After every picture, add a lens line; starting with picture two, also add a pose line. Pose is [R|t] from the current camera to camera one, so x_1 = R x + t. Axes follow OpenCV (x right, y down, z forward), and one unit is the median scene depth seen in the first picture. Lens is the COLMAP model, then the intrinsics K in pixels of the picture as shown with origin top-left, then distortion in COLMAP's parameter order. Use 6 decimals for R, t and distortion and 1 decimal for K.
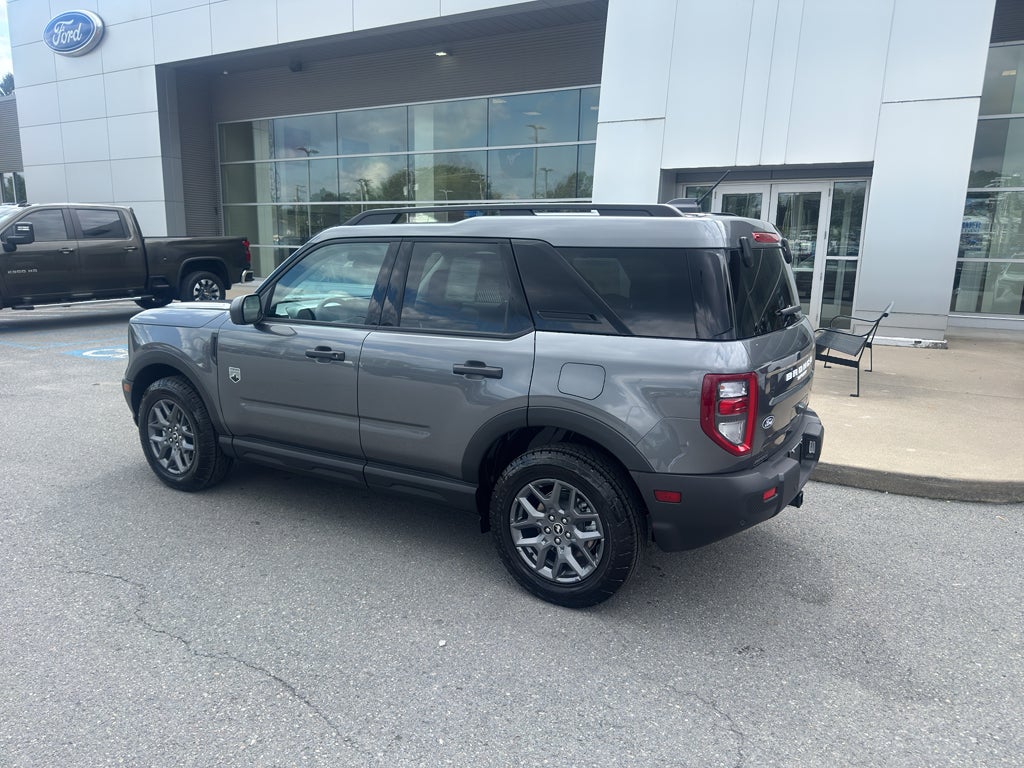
lens RADIAL K [[719.2, 0, 517.4], [0, 719.2, 395.0], [0, 0, 1]] dist [0.067886, -0.085158]
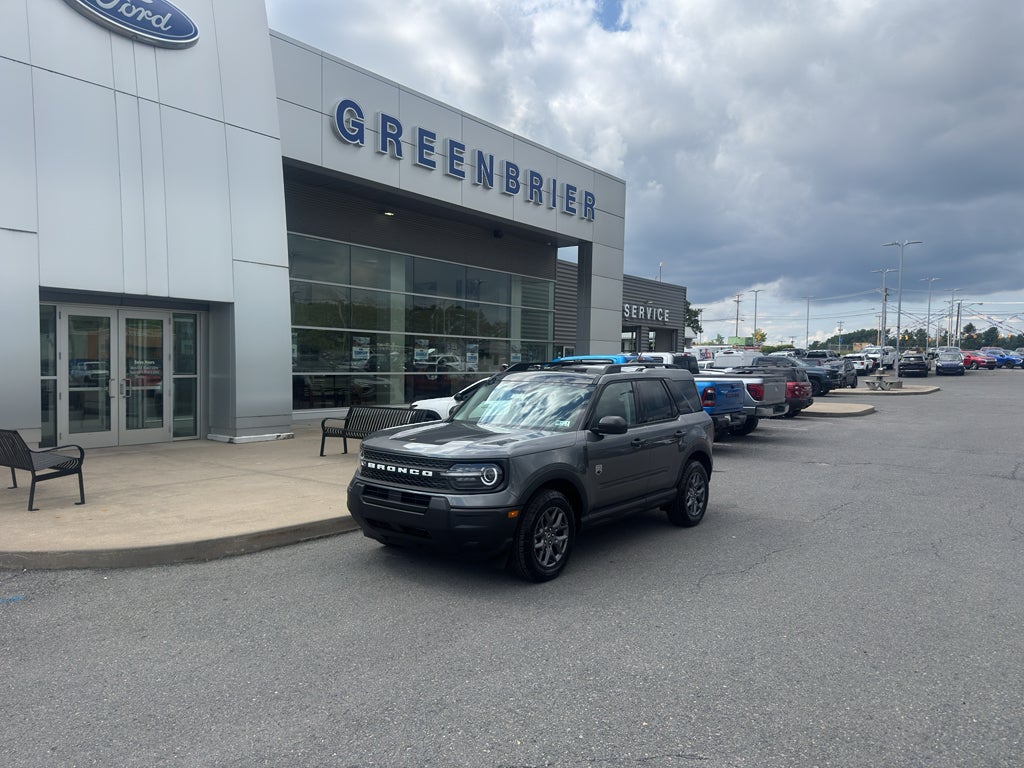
lens RADIAL K [[714.1, 0, 528.4], [0, 714.1, 405.5], [0, 0, 1]] dist [0.081558, -0.115717]
pose [[0.130558, -0.069878, 0.988975, -1.843136], [0.194228, 0.979987, 0.043602, -0.249958], [-0.972230, 0.186394, 0.141517, 0.894519]]
